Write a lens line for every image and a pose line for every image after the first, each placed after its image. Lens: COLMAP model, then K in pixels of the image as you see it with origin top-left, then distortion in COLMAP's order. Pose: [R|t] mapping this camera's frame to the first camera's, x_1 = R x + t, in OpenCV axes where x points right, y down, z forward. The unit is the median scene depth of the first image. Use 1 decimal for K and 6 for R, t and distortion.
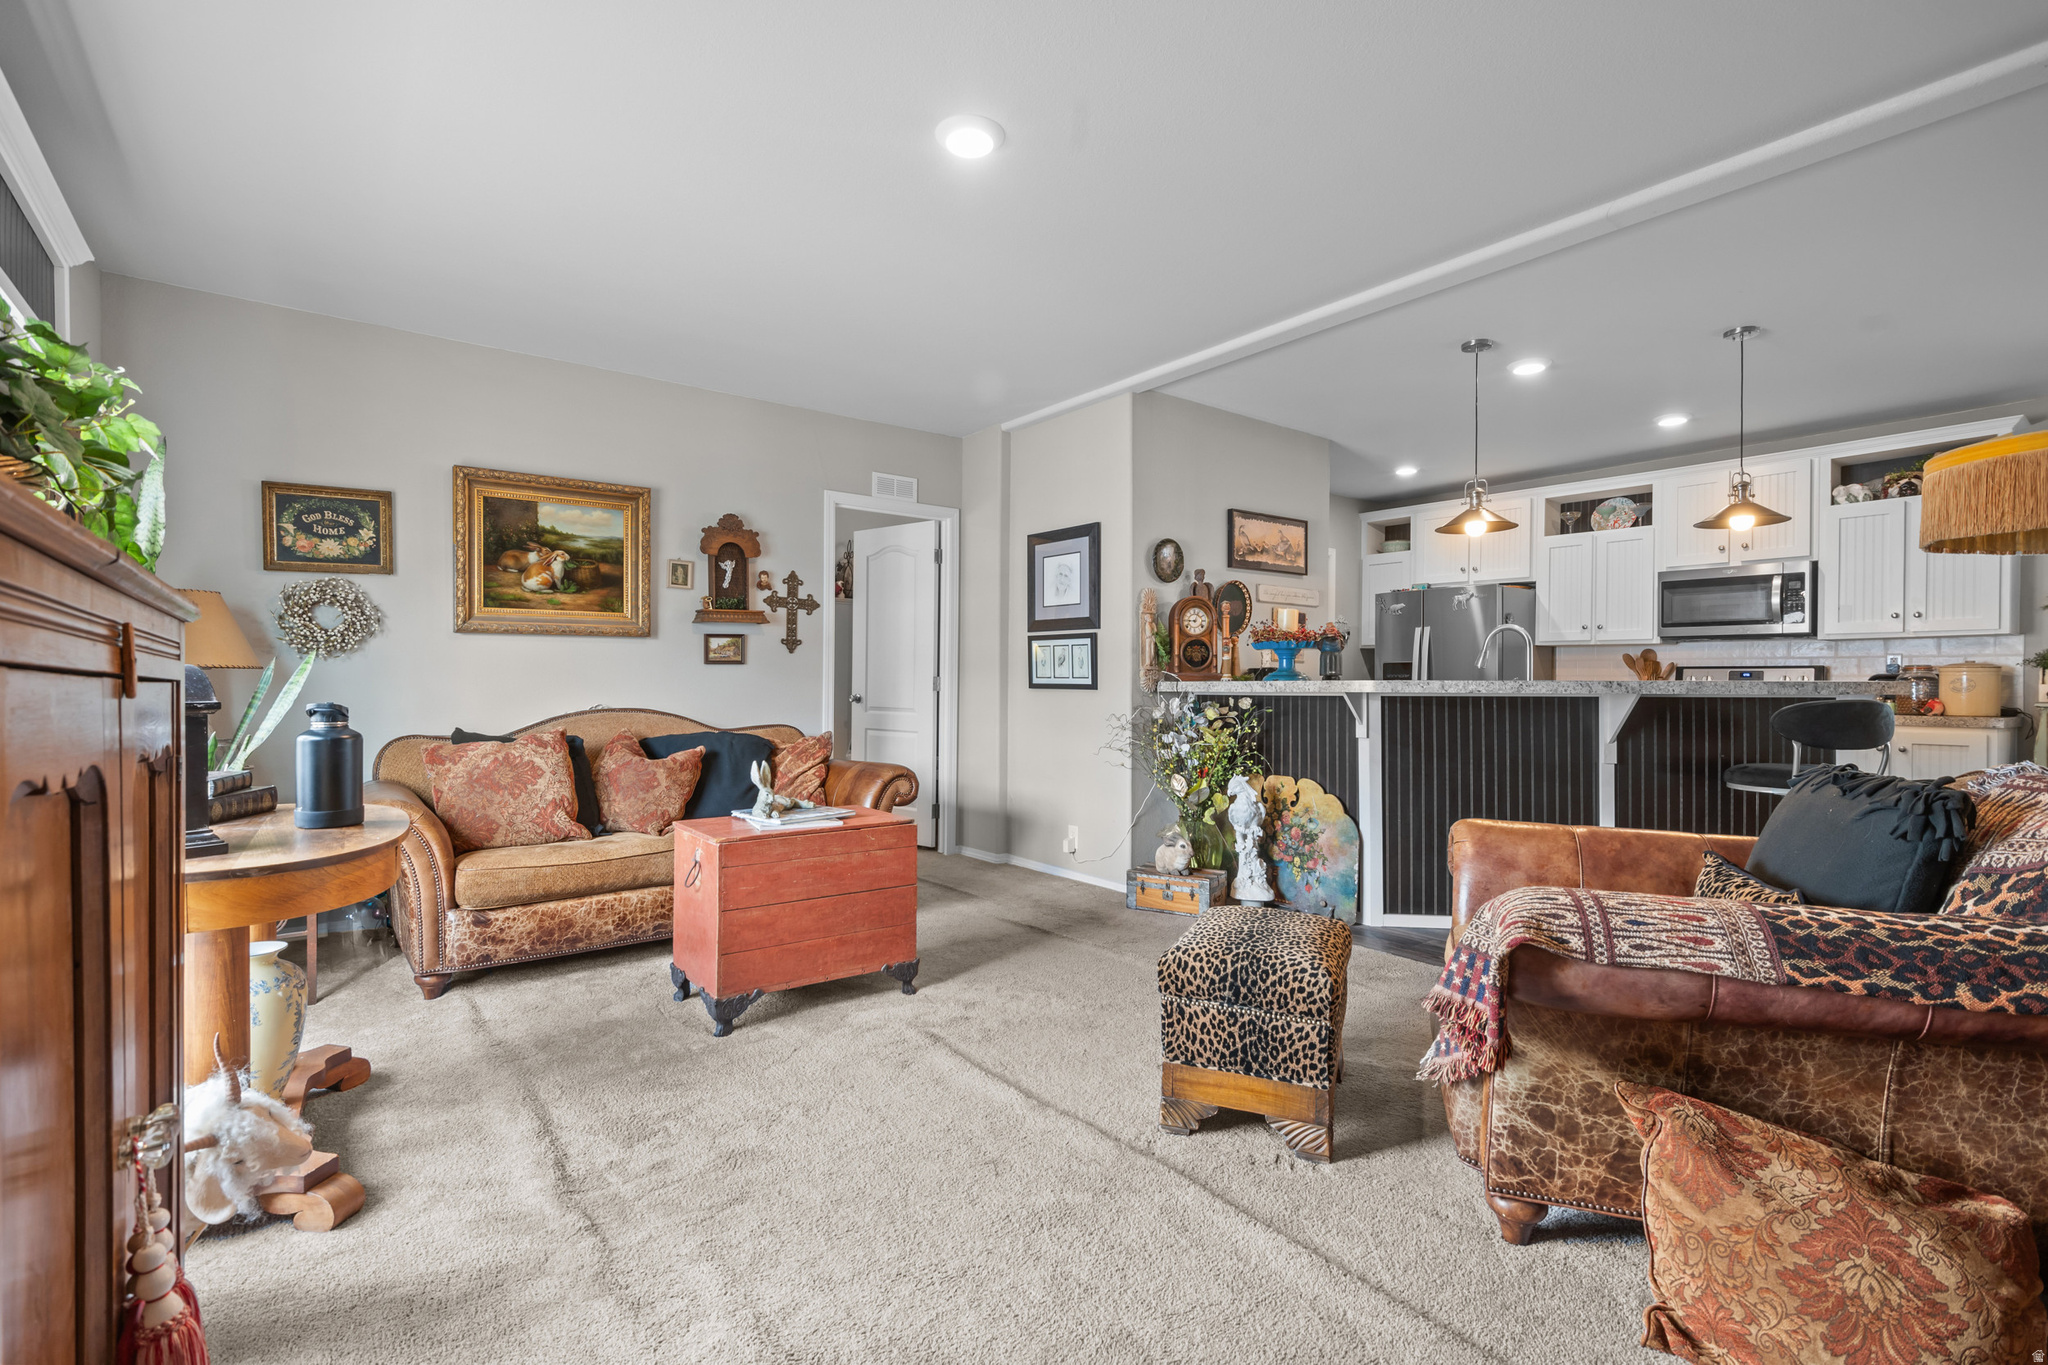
lens RADIAL K [[937.6, 0, 1013.7], [0, 937.6, 690.8], [0, 0, 1]] dist [-0.001066, -0.000591]
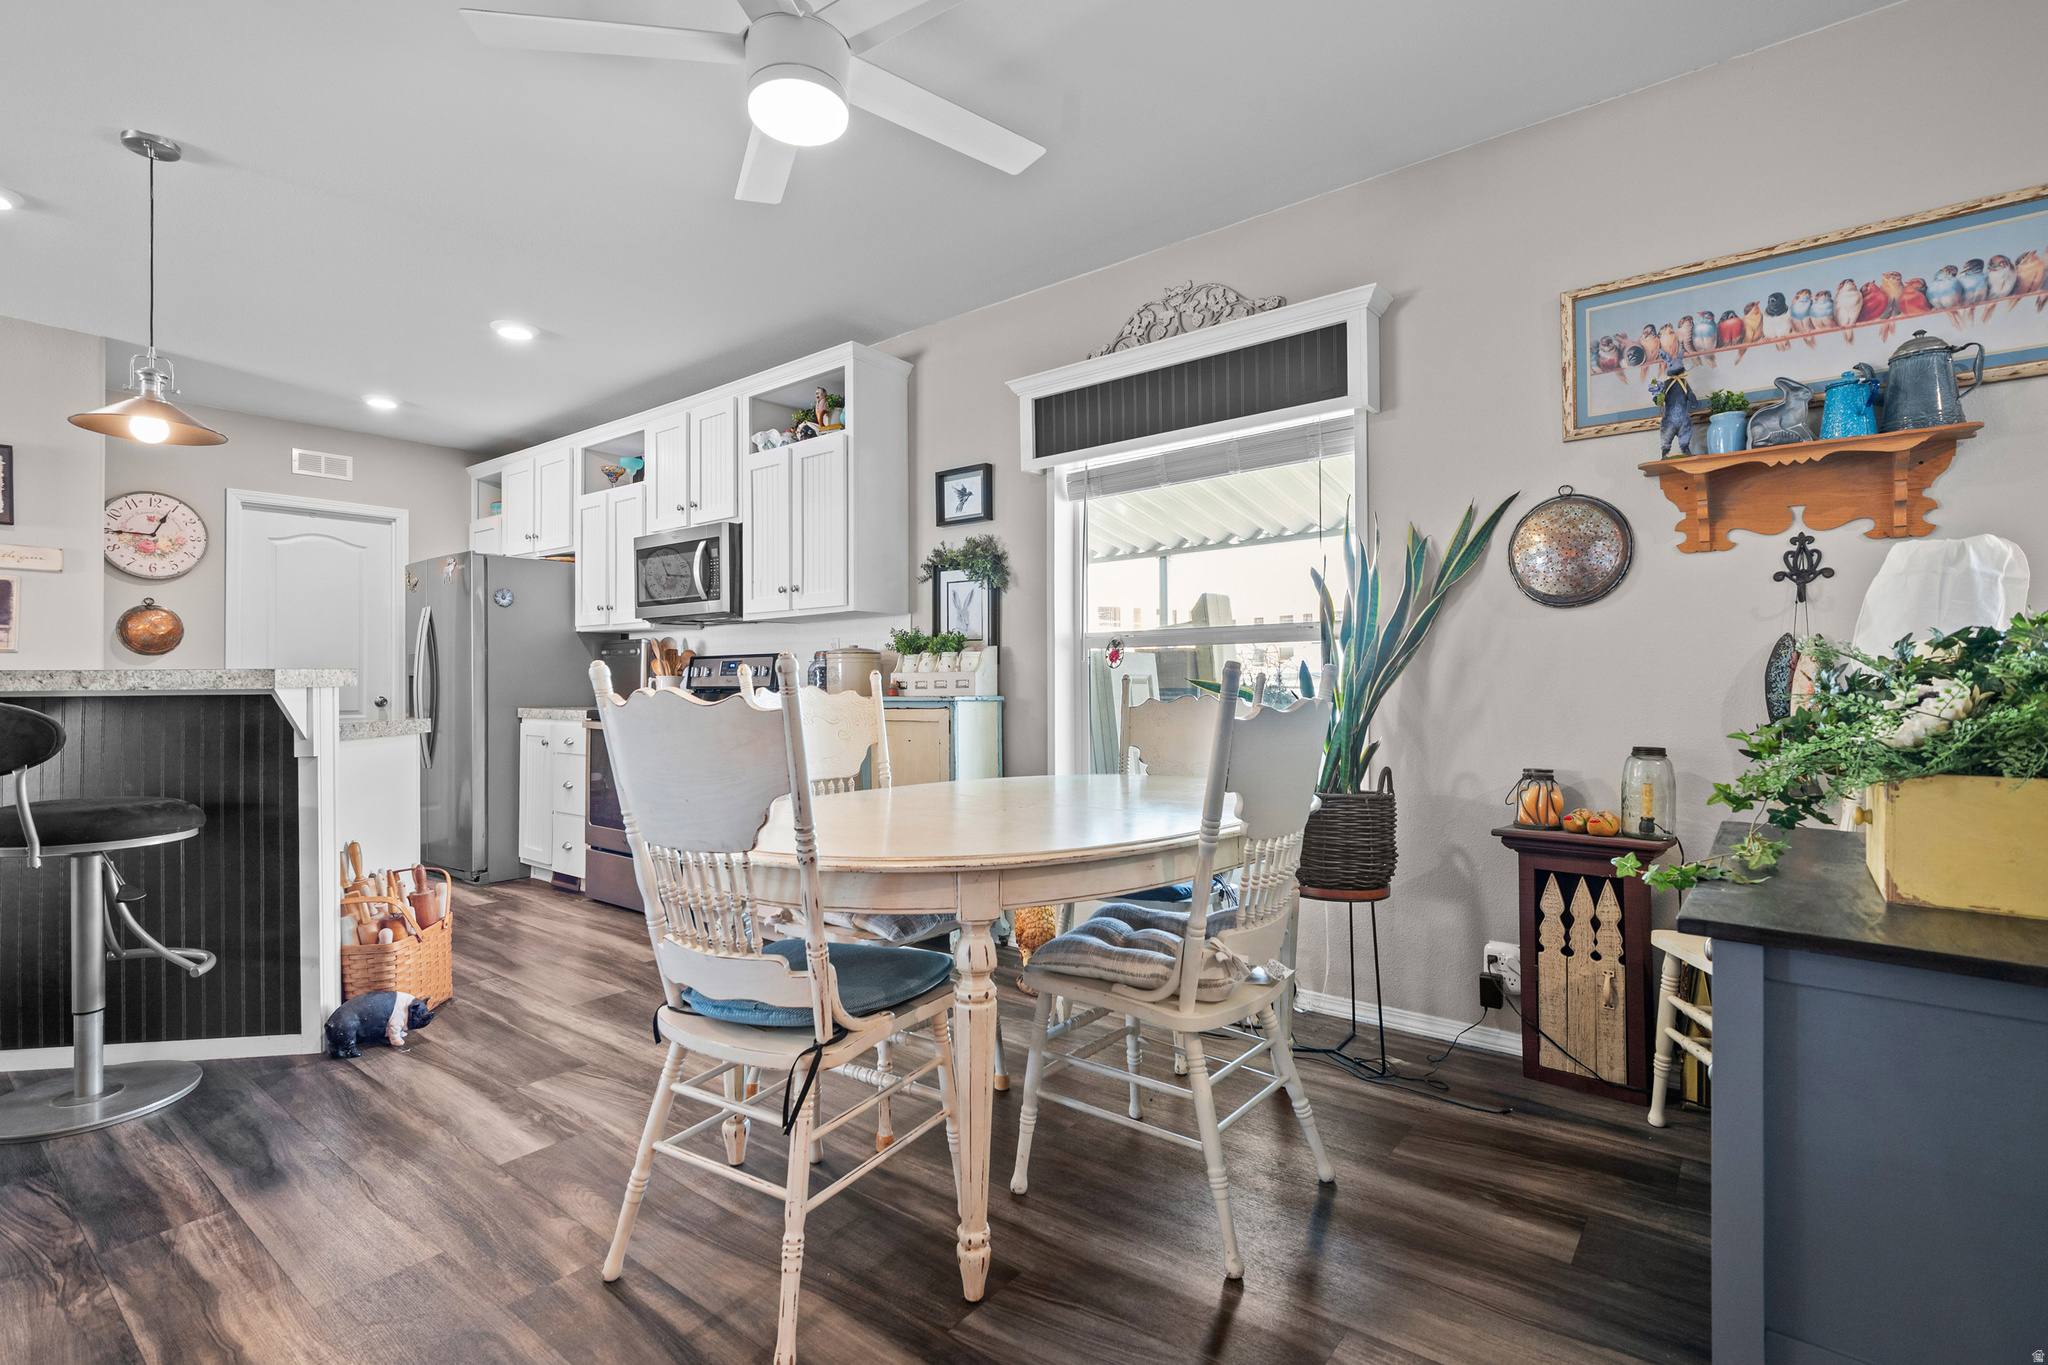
lens RADIAL K [[949.2, 0, 1025.6], [0, 949.2, 686.0], [0, 0, 1]] dist [-0.001909, -0.000846]
pose [[0.970487, -0.010150, 0.240940, 1.000602], [0.012202, 0.999901, -0.007023, 0.010782], [-0.240845, 0.009755, 0.970515, 0.169019]]
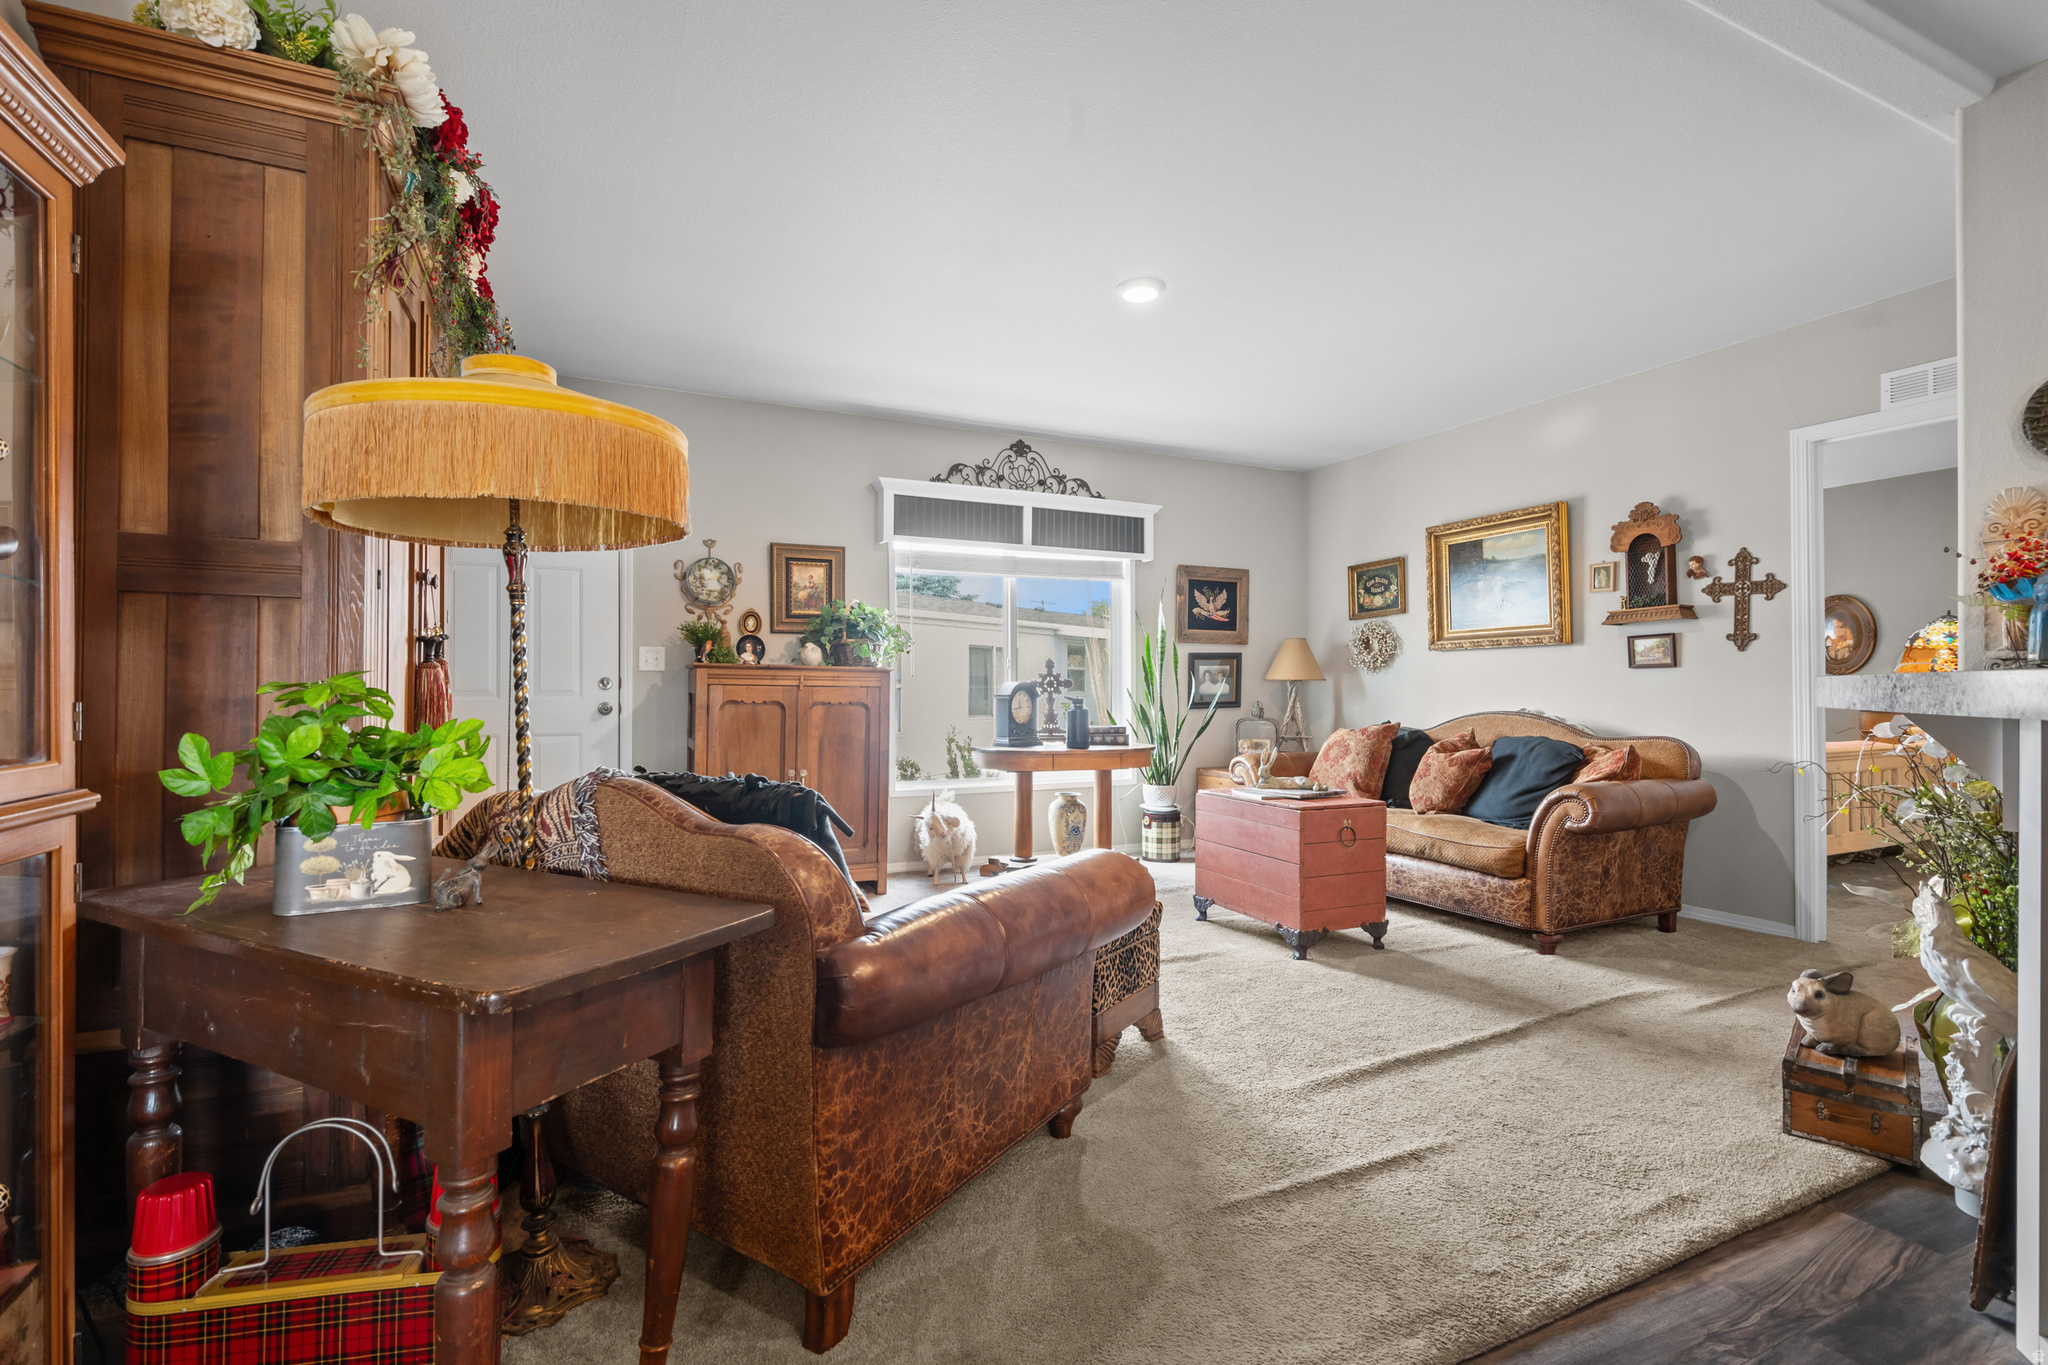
lens RADIAL K [[925.5, 0, 1011.5], [0, 925.5, 681.1], [0, 0, 1]] dist [0.000646, -0.000039]
pose [[-0.218924, -0.010846, -0.975682, 0.706787], [-0.009548, 0.999914, -0.008973, -0.001755], [0.975695, 0.007352, -0.219009, 0.599844]]
